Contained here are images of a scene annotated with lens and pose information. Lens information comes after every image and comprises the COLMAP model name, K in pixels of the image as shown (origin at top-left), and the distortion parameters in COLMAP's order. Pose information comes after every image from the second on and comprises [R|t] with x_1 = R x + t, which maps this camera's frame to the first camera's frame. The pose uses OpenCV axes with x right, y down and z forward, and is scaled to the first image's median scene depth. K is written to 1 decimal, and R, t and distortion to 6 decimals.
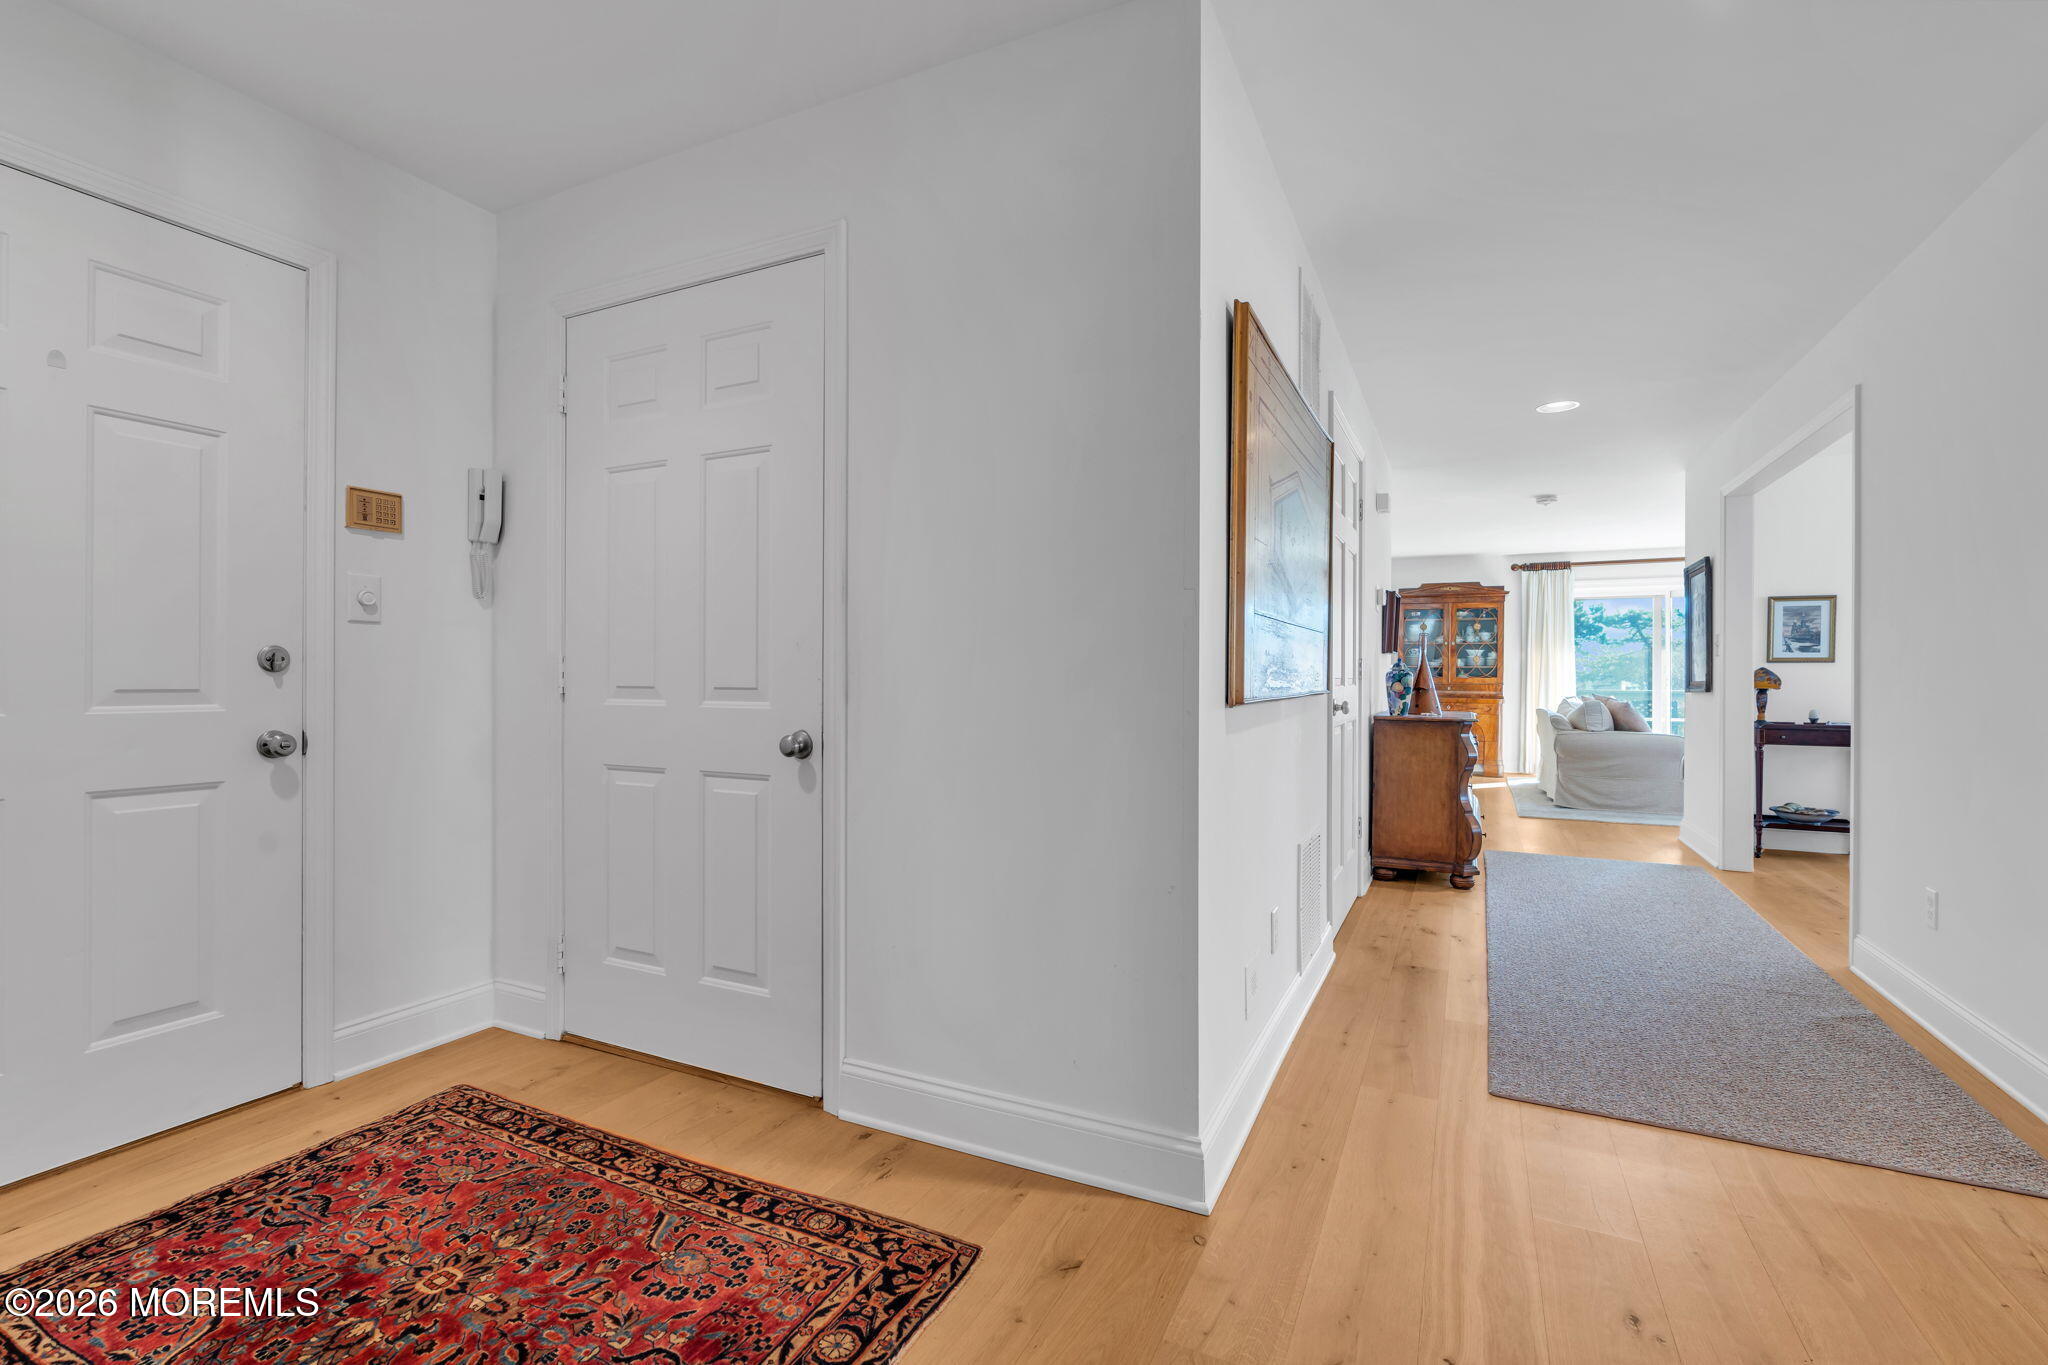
lens RADIAL K [[930.5, 0, 1021.8], [0, 930.5, 678.0], [0, 0, 1]] dist [-0.009254, 0.003457]
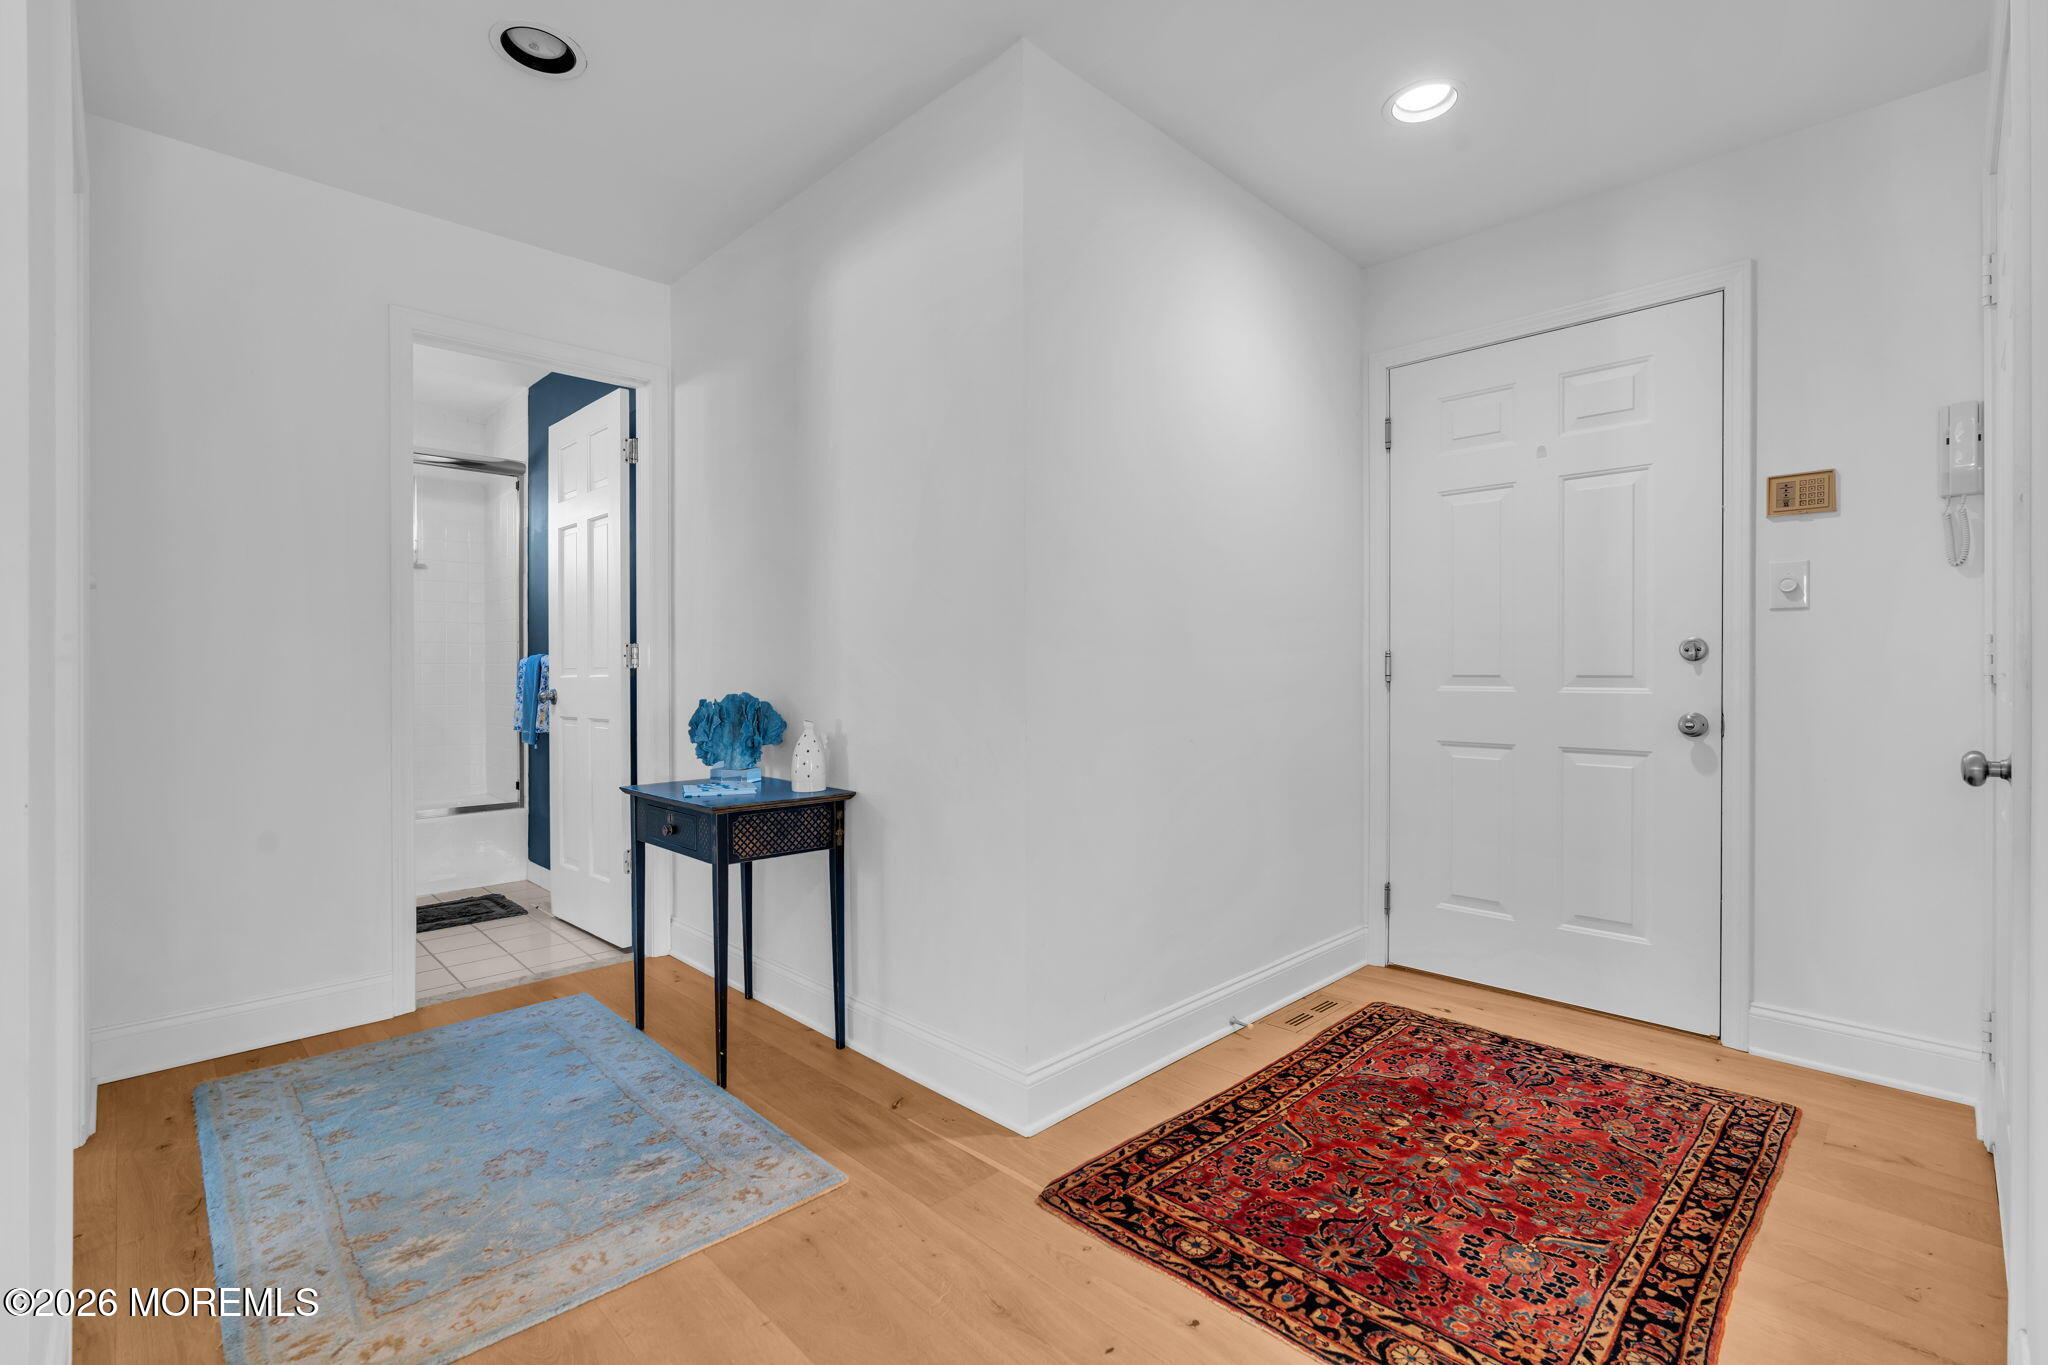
lens RADIAL K [[930.5, 0, 1020.7], [0, 930.5, 675.7], [0, 0, 1]] dist [-0.009254, 0.003457]
pose [[-0.341999, 0.000477, -0.939700, 0.601663], [0.000855, 1.000000, 0.000196, 0.011689], [0.939700, -0.000737, -0.341999, 0.683573]]
